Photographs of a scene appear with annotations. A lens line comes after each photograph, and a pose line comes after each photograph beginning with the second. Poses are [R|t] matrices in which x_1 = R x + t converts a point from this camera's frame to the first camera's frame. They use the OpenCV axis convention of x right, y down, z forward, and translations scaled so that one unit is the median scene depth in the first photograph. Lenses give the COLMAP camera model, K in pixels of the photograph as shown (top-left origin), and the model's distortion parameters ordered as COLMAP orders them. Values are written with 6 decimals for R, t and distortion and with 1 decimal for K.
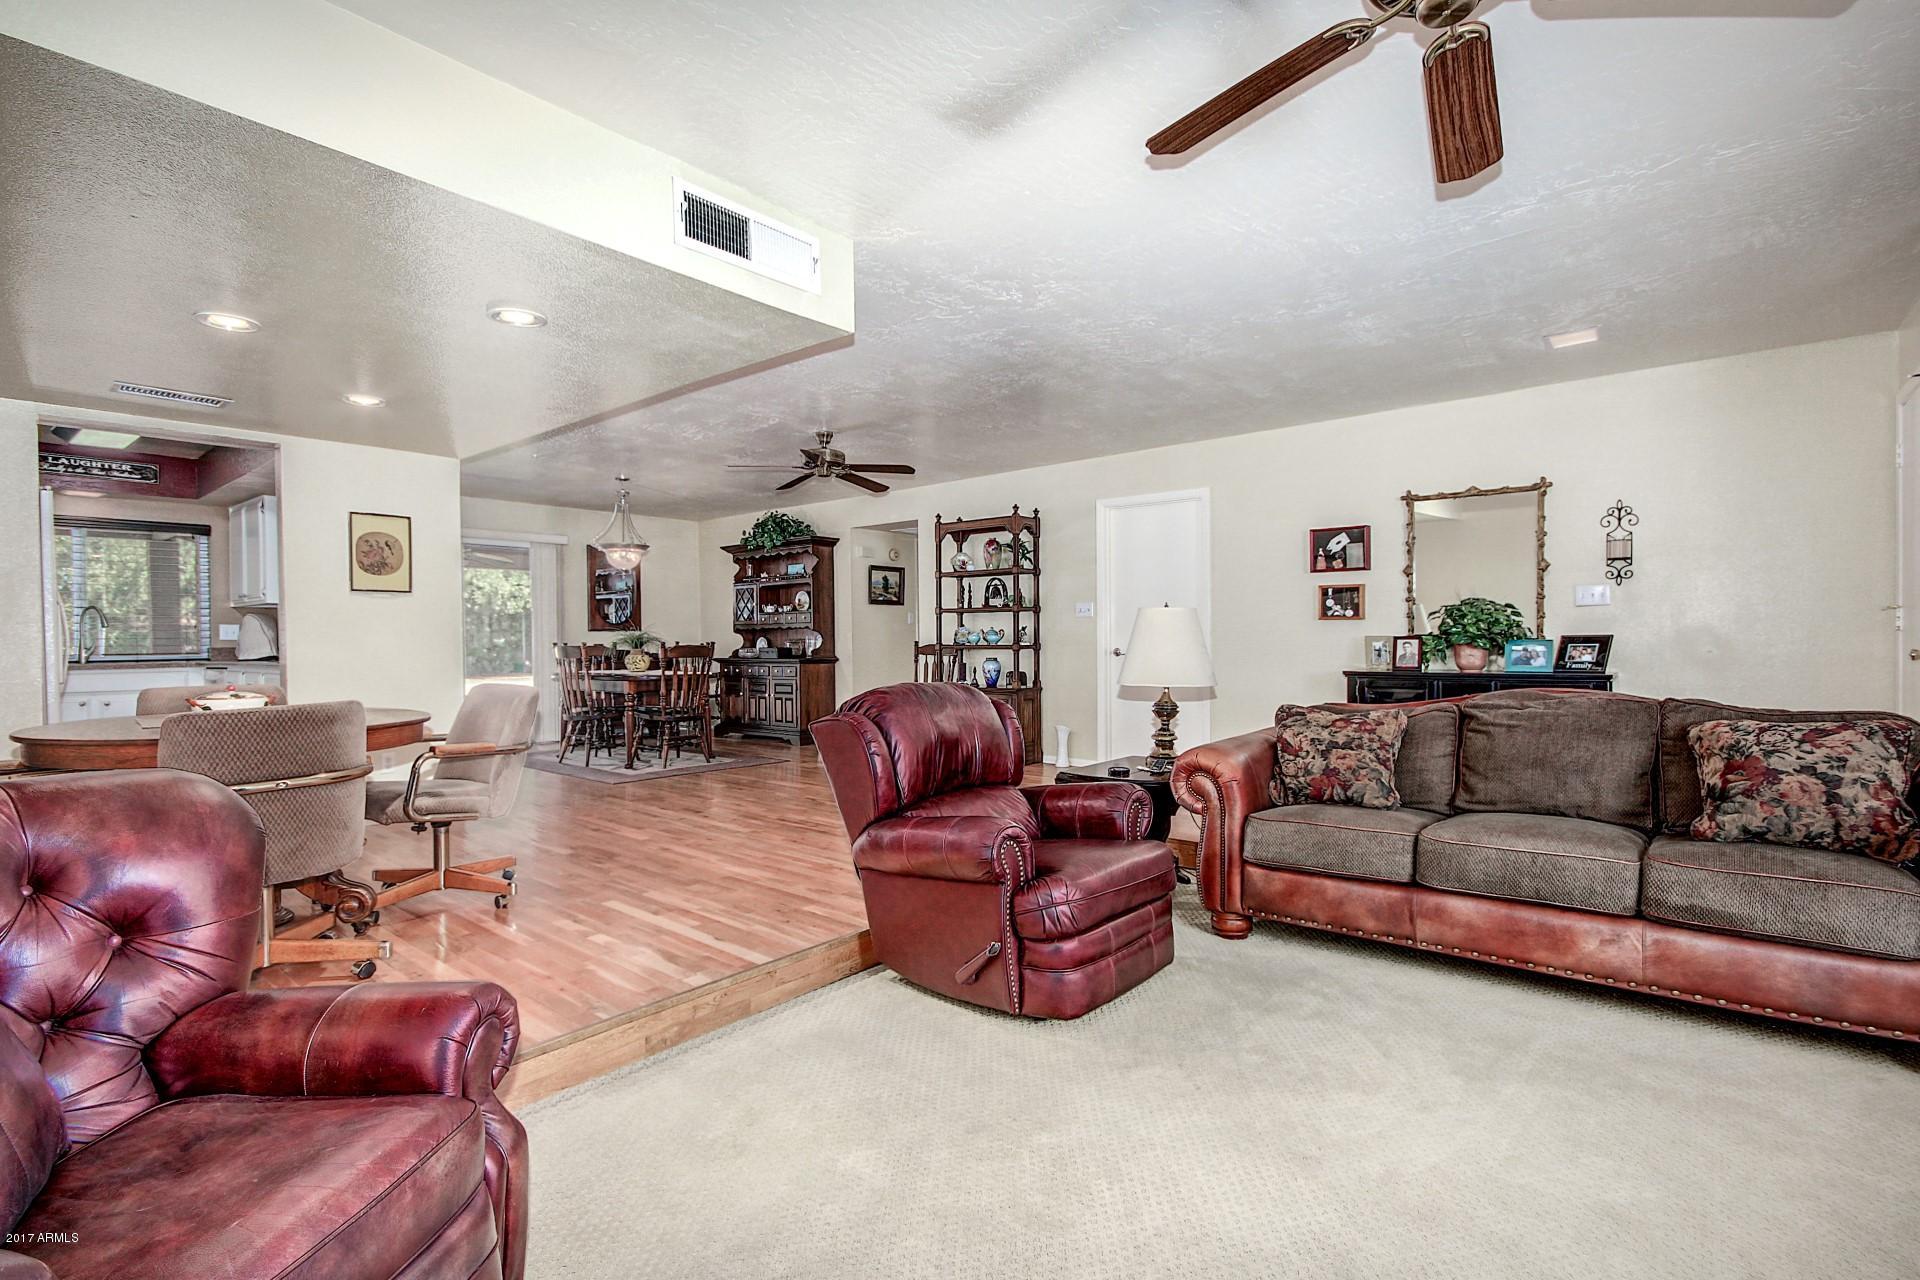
lens RADIAL K [[884.1, 0, 999.5], [0, 884.1, 656.4], [0, 0, 1]] dist [-0.020551, -0.000909]
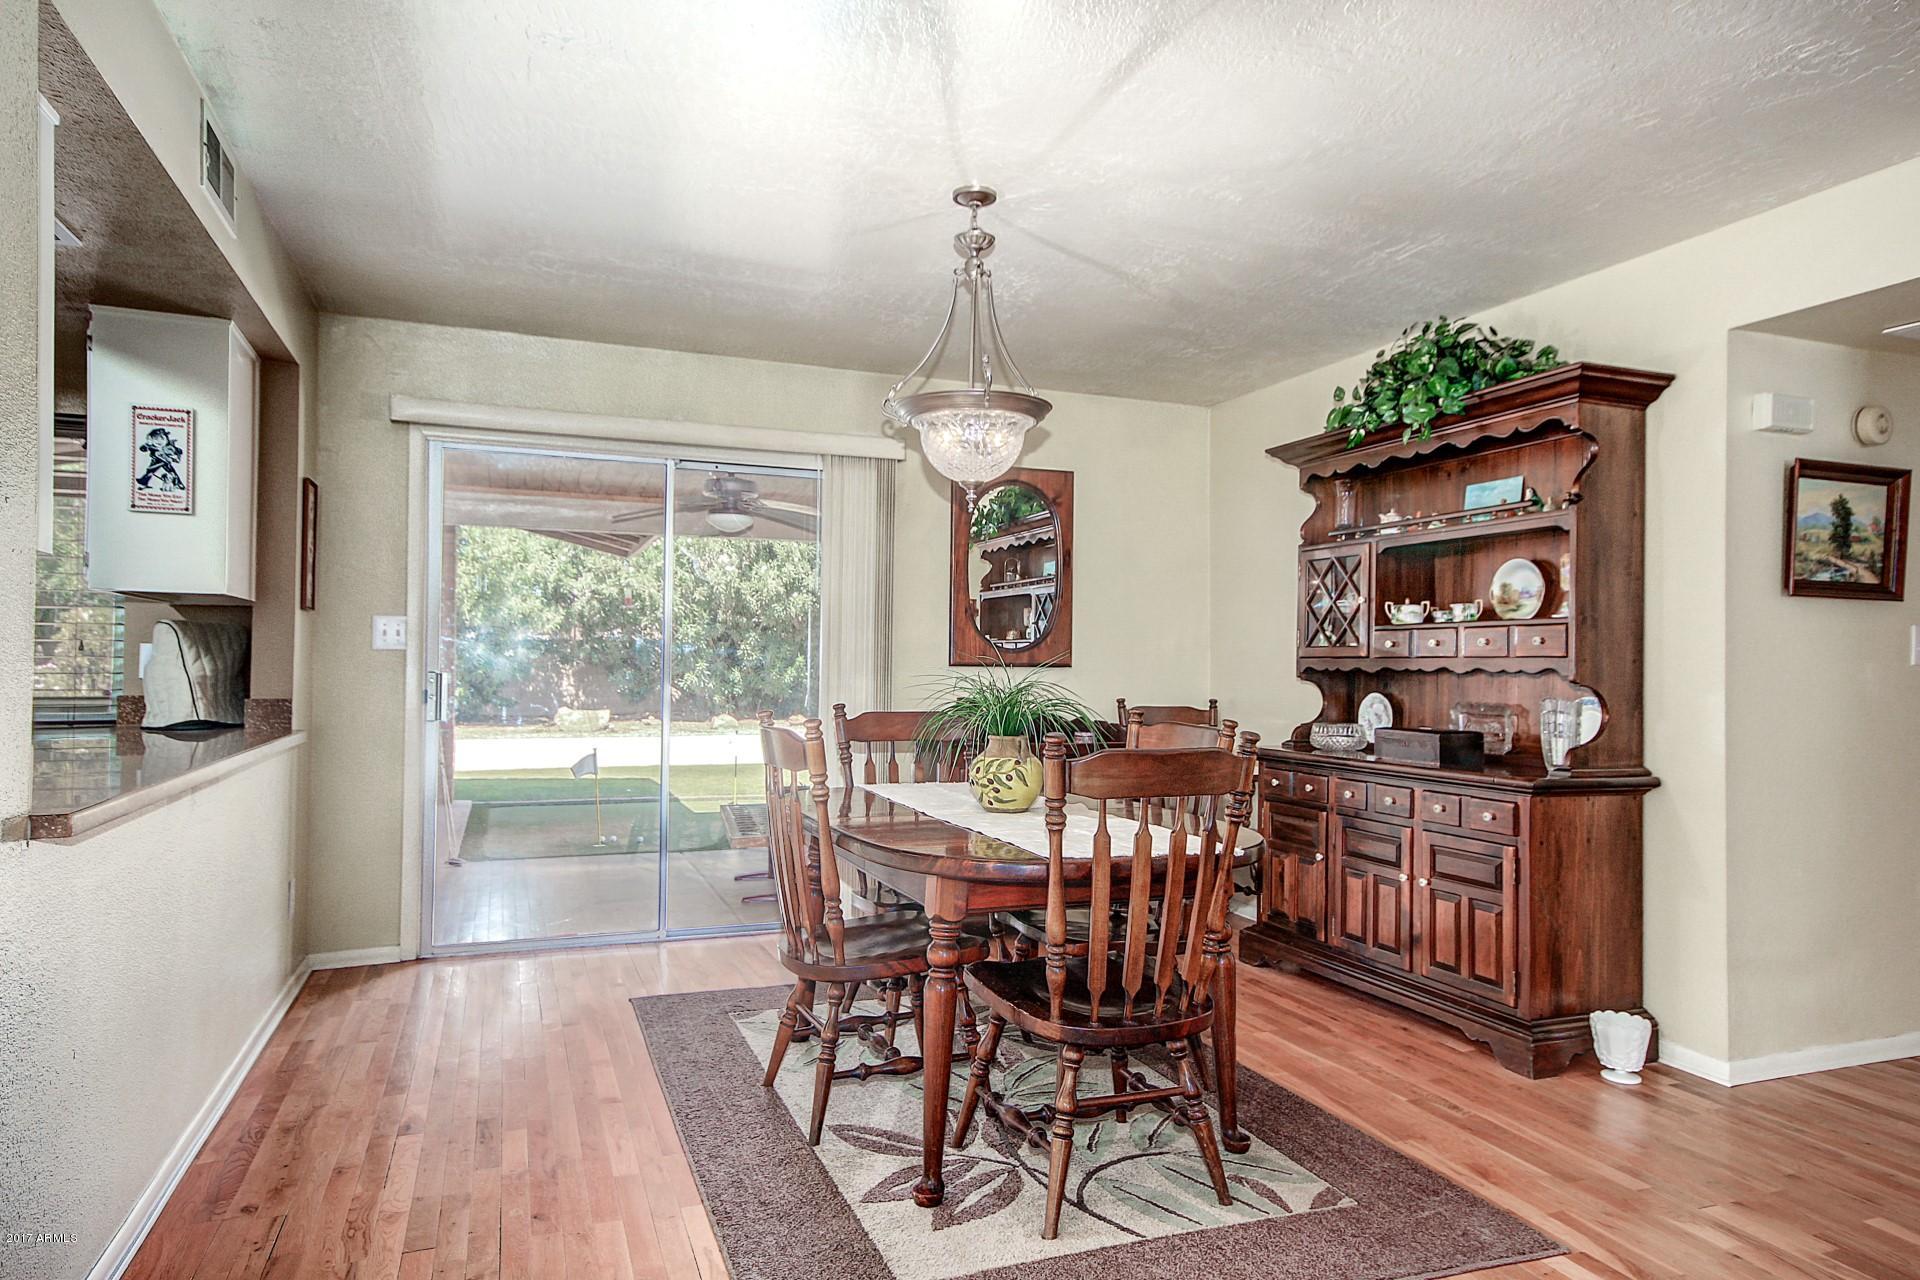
lens RADIAL K [[1182.5, 0, 960.0], [0, 1182.5, 640.0], [0, 0, 1]] dist [0.050809, 0.000030]
pose [[0.858484, 0.010575, -0.512731, -0.179009], [-0.030843, 0.999042, -0.031037, -0.024922], [0.511911, 0.042459, 0.857988, 0.534545]]
